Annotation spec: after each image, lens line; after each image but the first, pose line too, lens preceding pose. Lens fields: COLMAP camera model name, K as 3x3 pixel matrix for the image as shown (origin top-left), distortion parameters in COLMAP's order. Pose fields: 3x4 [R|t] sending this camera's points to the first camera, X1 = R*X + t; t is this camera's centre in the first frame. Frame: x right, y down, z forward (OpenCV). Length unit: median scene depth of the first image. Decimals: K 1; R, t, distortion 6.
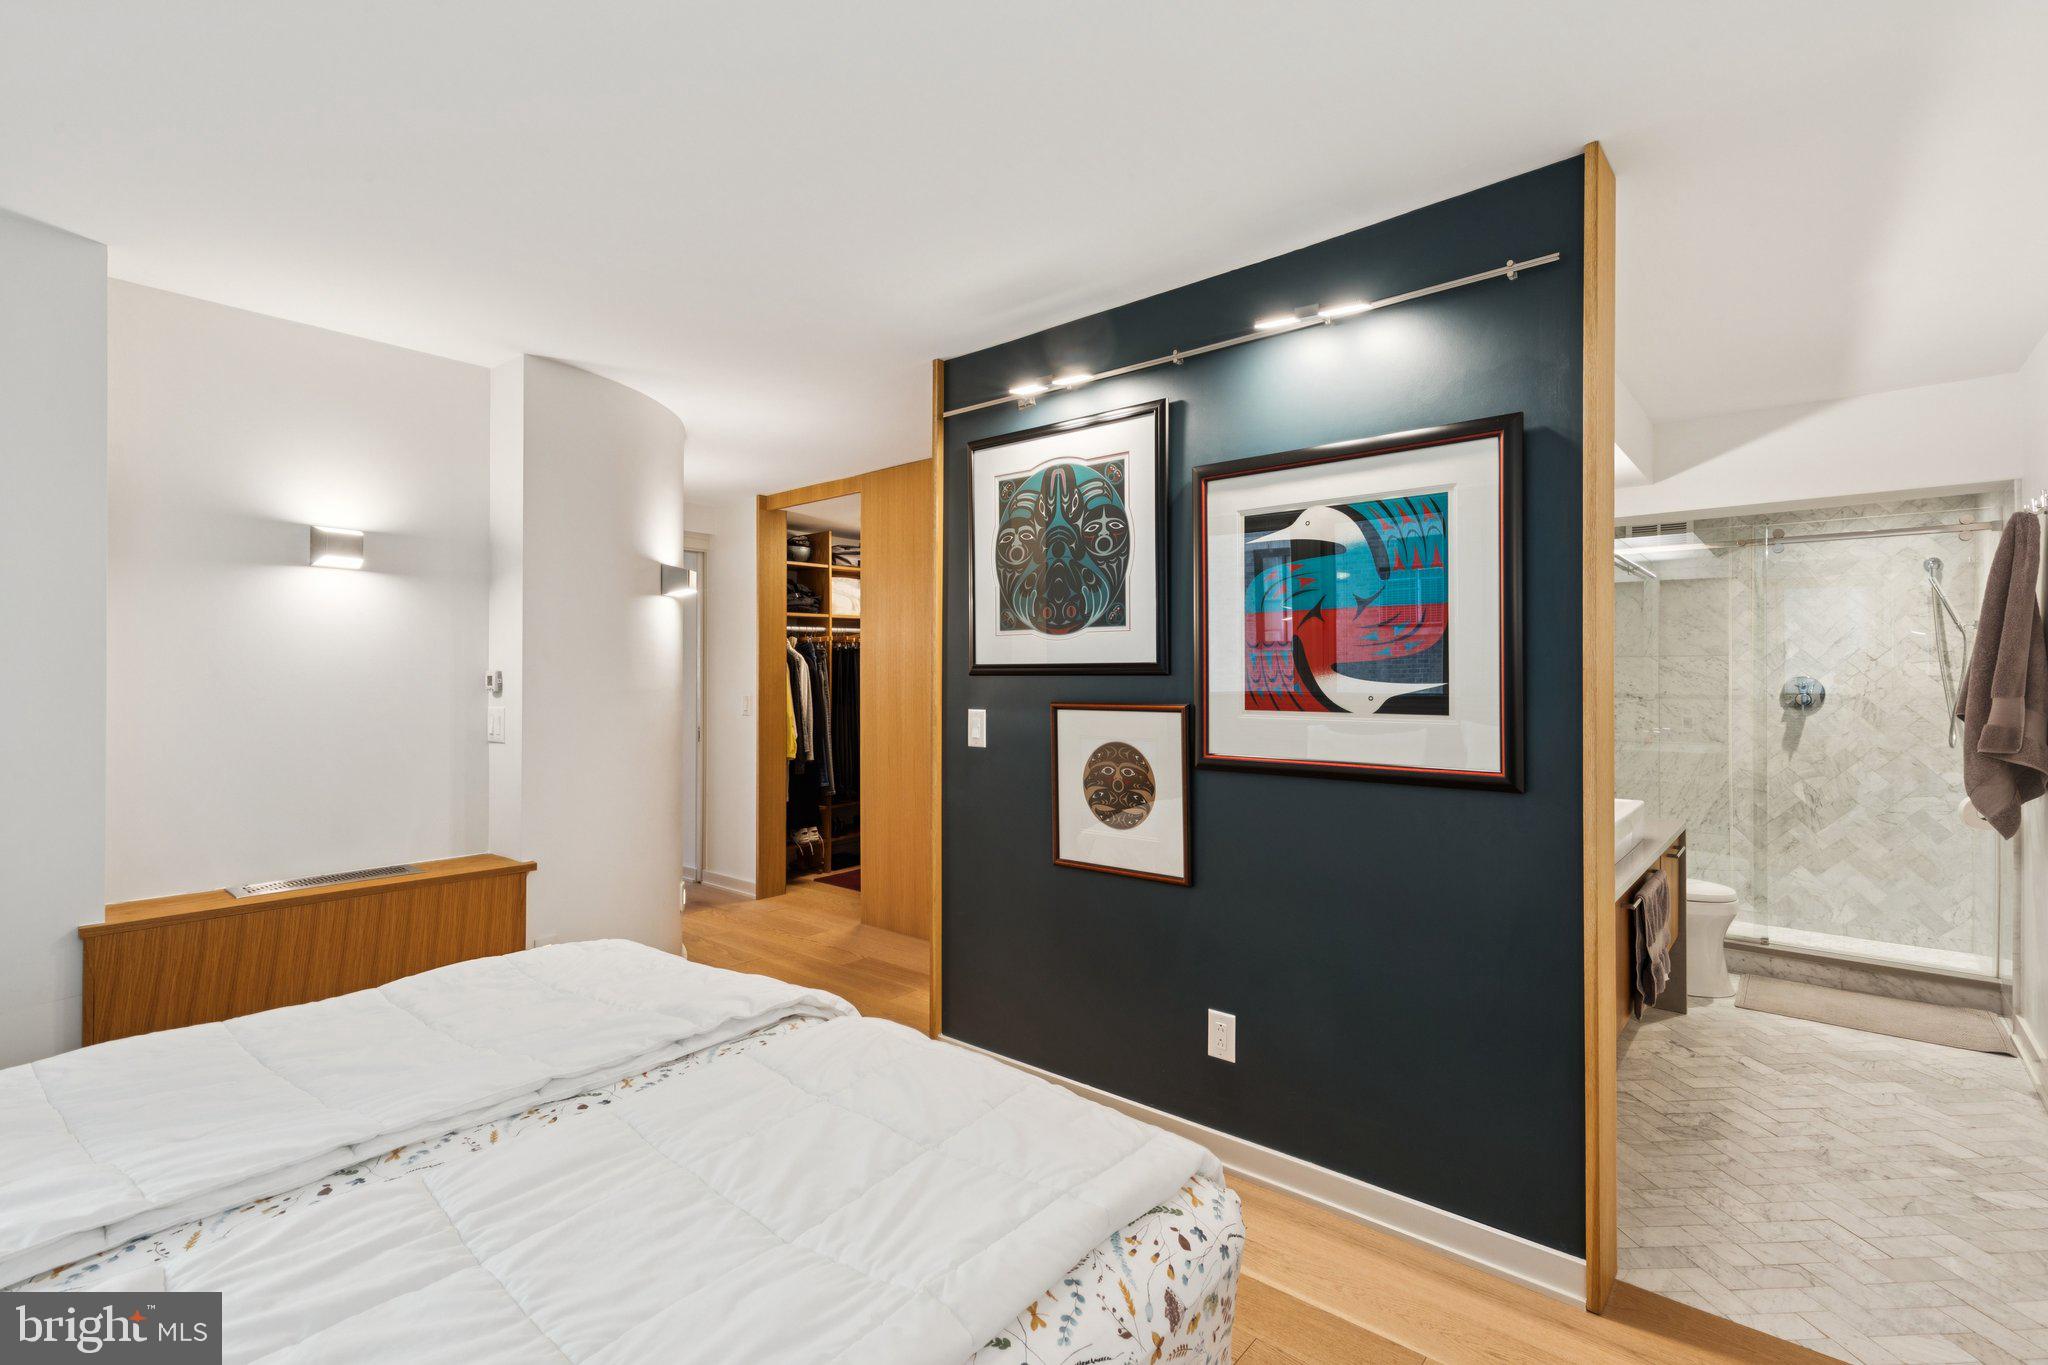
lens RADIAL K [[955.9, 0, 1022.4], [0, 955.9, 664.8], [0, 0, 1]] dist [0.009226, -0.001140]
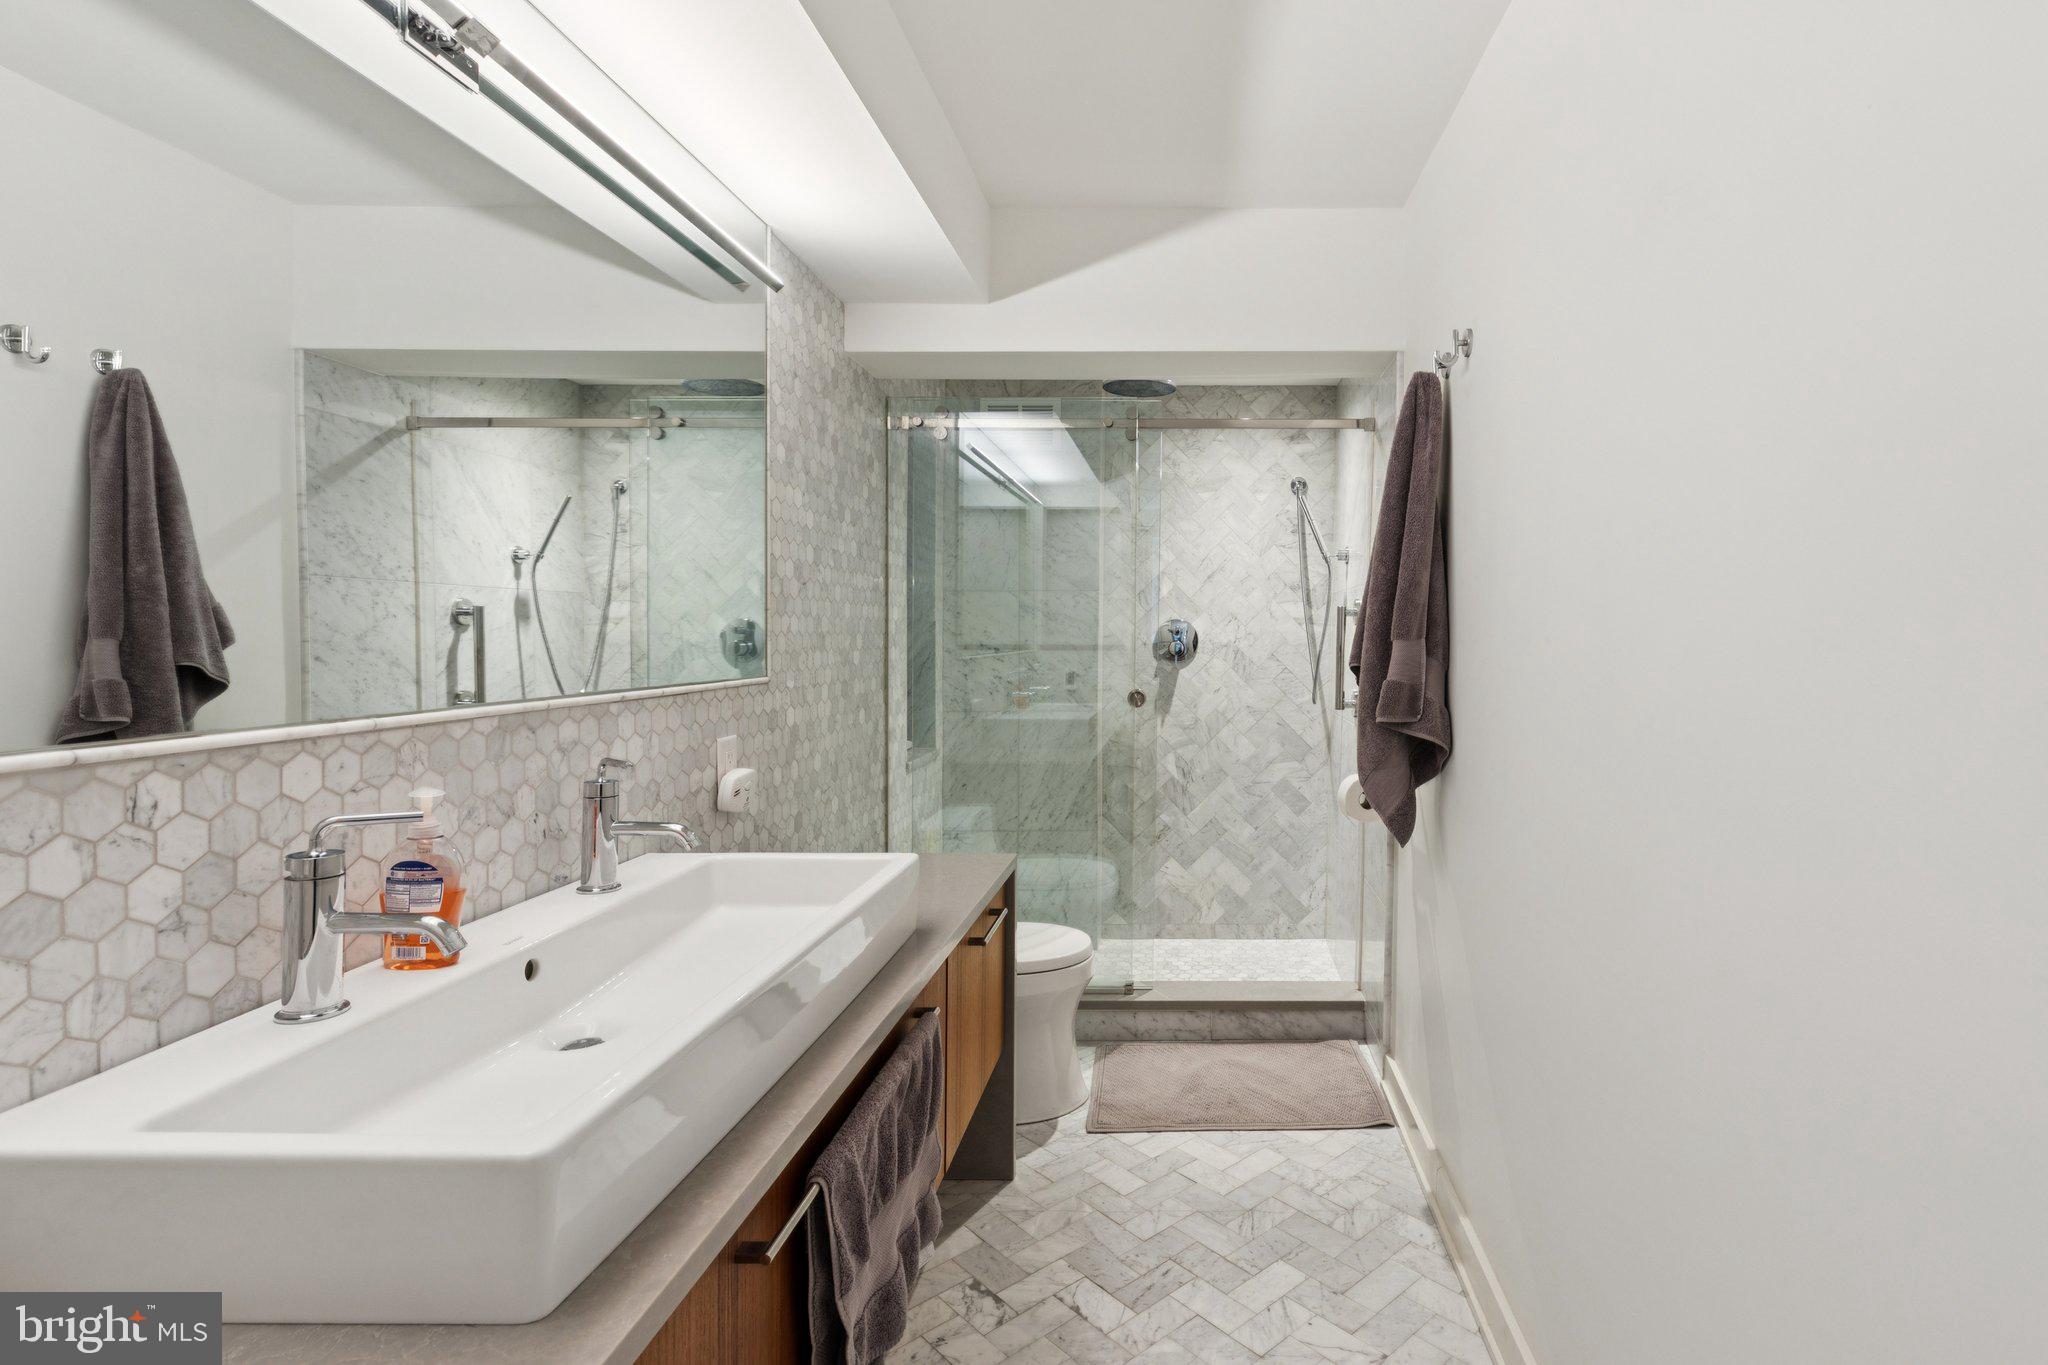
lens RADIAL K [[955.9, 0, 1022.7], [0, 955.9, 675.5], [0, 0, 1]] dist [0.009226, -0.001140]
pose [[0.868535, -0.024605, 0.495017, 0.324533], [-0.002652, 0.998522, 0.054284, 0.016626], [-0.495621, -0.048461, 0.867186, 0.394131]]
